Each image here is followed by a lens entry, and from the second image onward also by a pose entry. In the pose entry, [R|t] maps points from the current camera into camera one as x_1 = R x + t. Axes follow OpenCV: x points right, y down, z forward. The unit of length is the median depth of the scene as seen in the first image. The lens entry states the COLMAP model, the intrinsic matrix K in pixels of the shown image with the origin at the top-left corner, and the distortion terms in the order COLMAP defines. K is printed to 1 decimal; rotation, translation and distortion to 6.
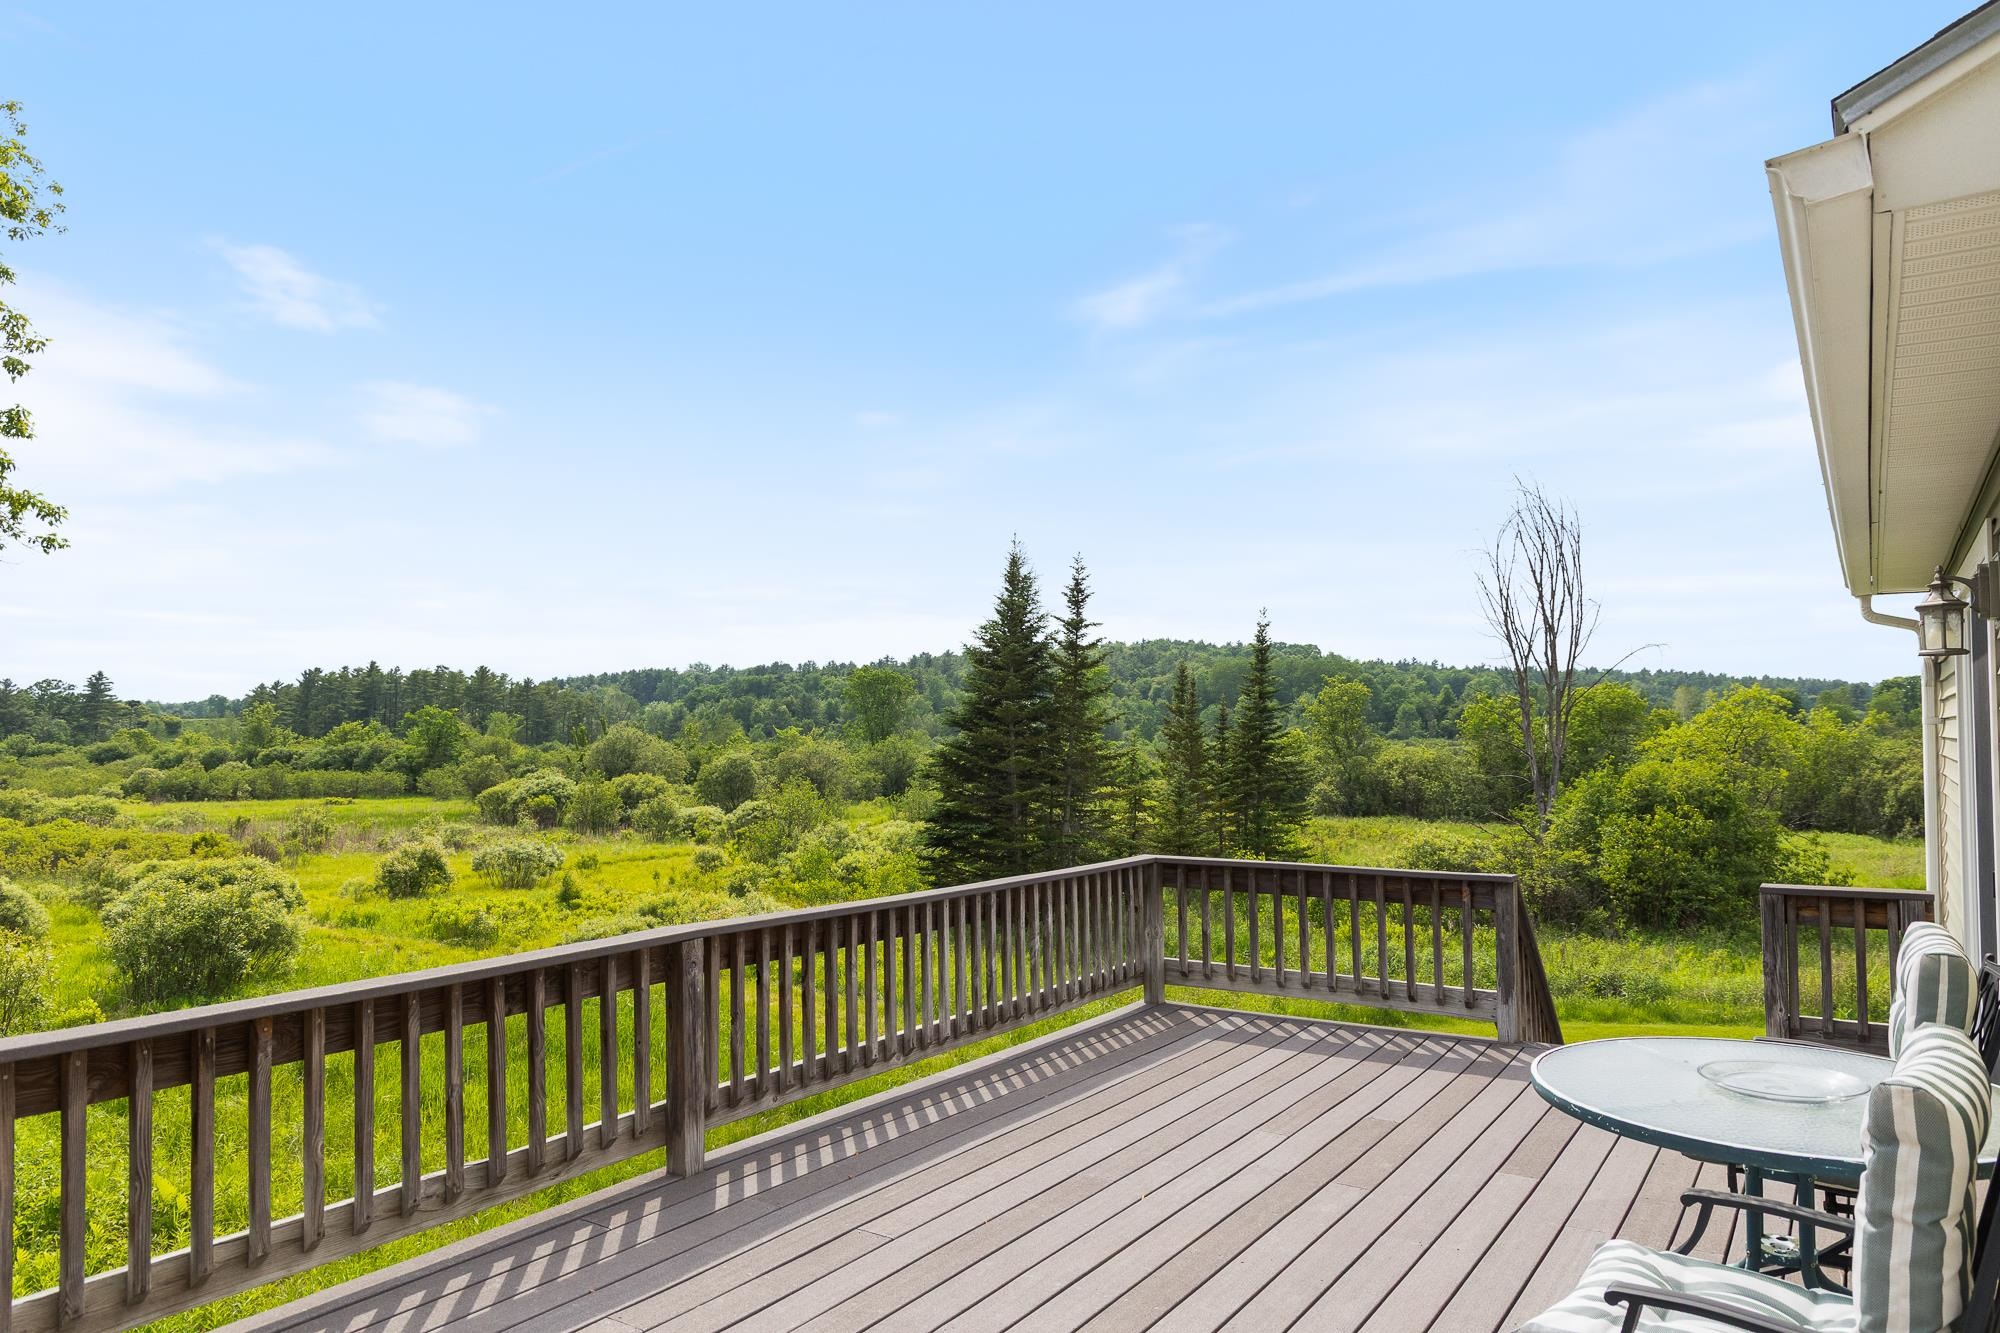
lens RADIAL K [[1363.1, 0, 1000.0], [0, 1363.1, 666.5], [0, 0, 1]] dist [0.026233, -0.027381]
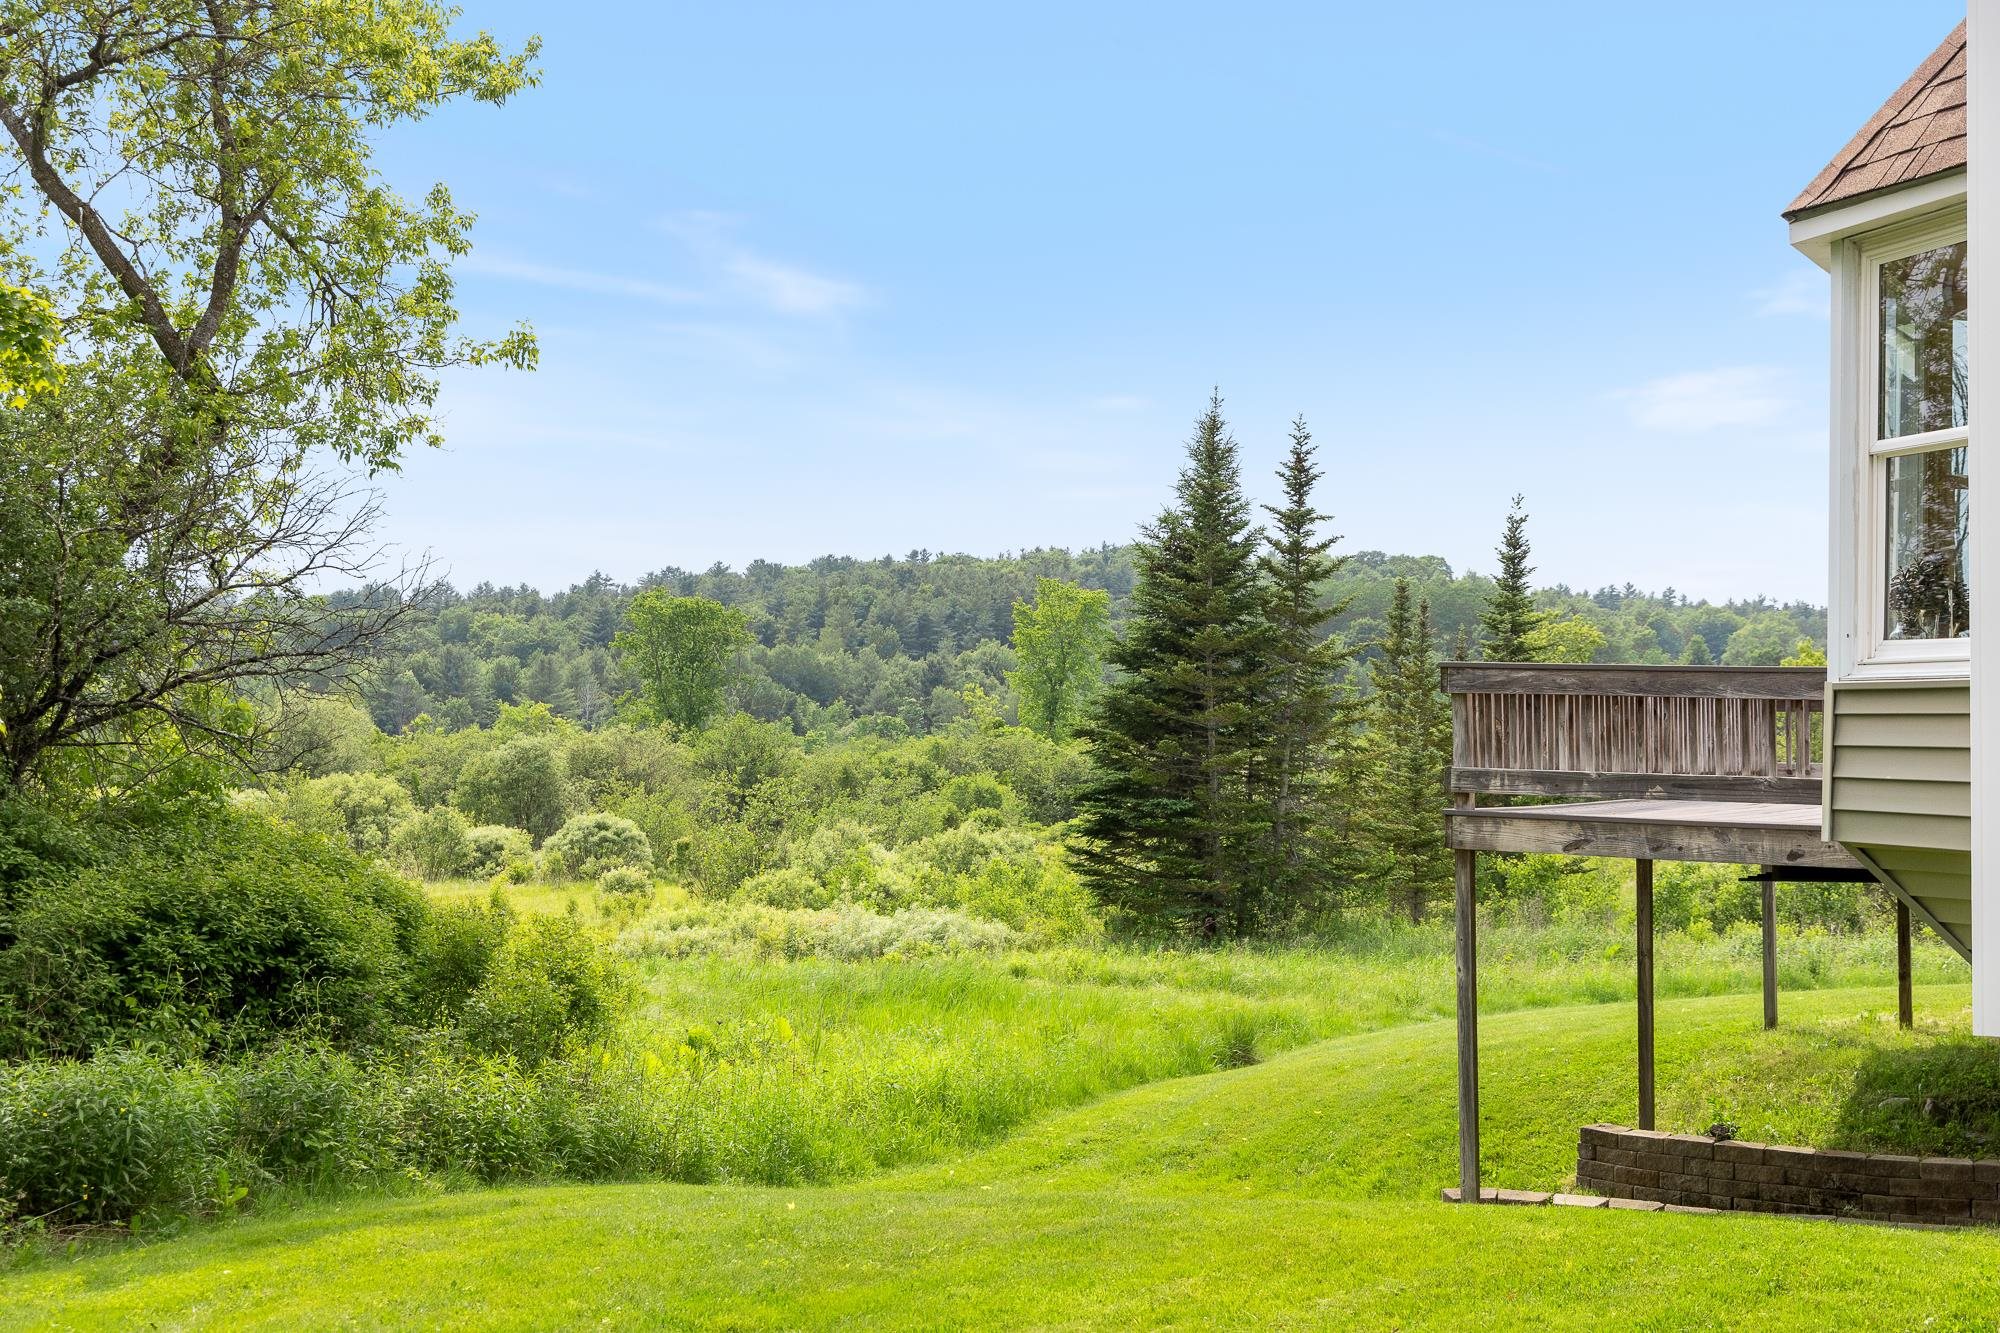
lens RADIAL K [[2950.0, 0, 1000.0], [0, 2950.0, 666.5], [0, 0, 1]] dist [0.018739, 0.016497]
pose [[0.995244, 0.004290, 0.097316, -0.239263], [-0.006394, 0.999752, 0.021318, 0.013960], [-0.097201, -0.021839, 0.995025, -0.486381]]
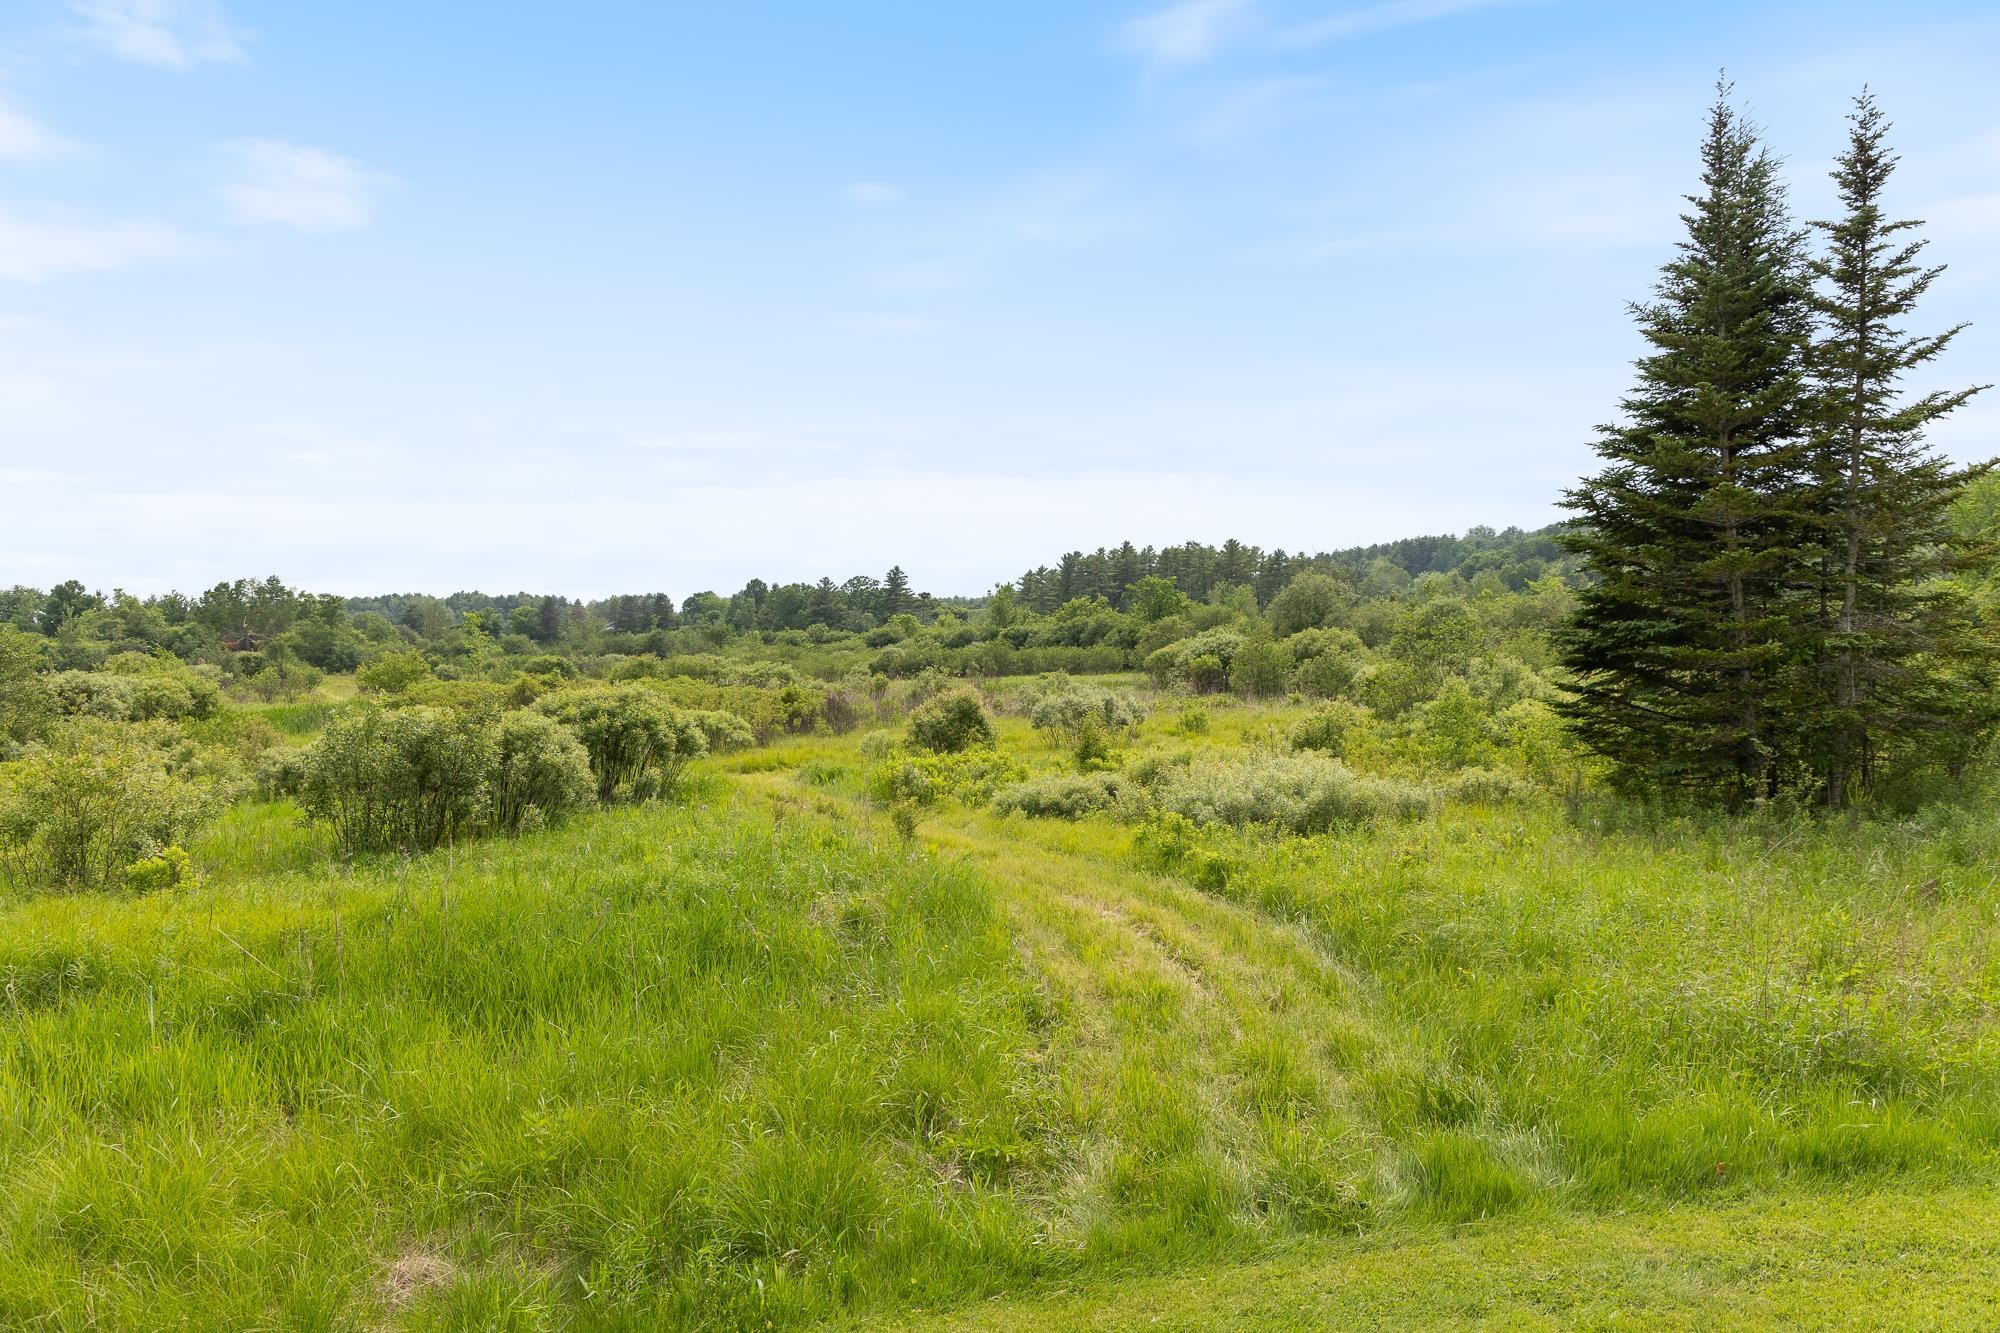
lens RADIAL K [[1494.2, 0, 1033.4], [0, 1494.2, 677.2], [0, 0, 1]] dist [0.004055, 0.001365]
pose [[0.867048, -0.014750, -0.498007, 0.062617], [0.059013, 0.995566, 0.073256, 0.075507], [0.494718, -0.092905, 0.864073, 0.339570]]
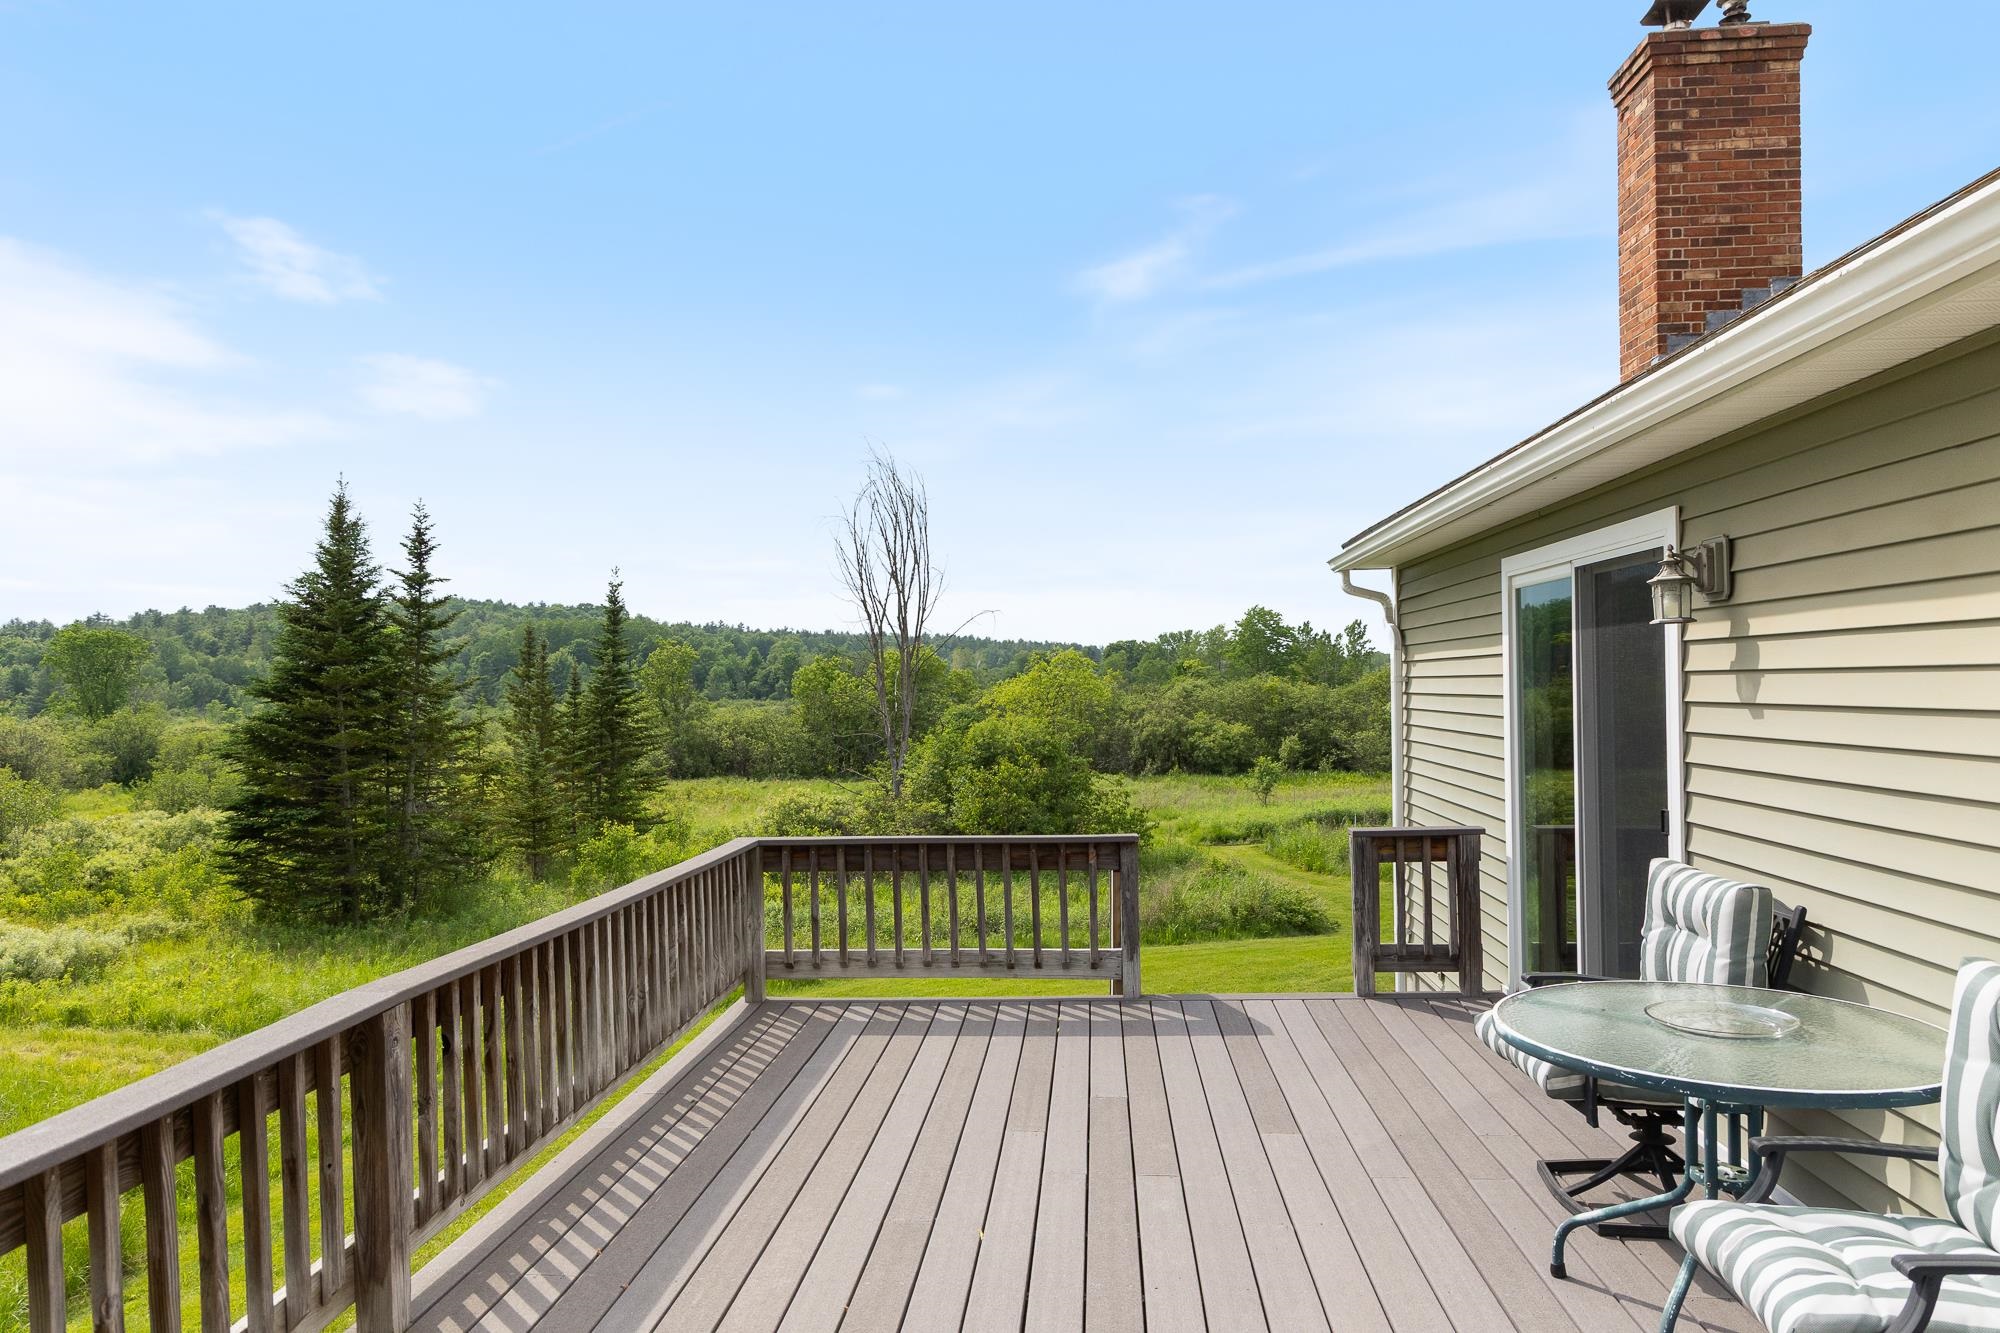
lens RADIAL K [[1363.1, 0, 1000.0], [0, 1363.1, 666.5], [0, 0, 1]] dist [0.026233, -0.027381]
pose [[0.875599, -0.006695, 0.482992, -0.042894], [-0.006552, 0.999647, 0.025736, 0.000333], [-0.482994, -0.025699, 0.875246, 0.033538]]
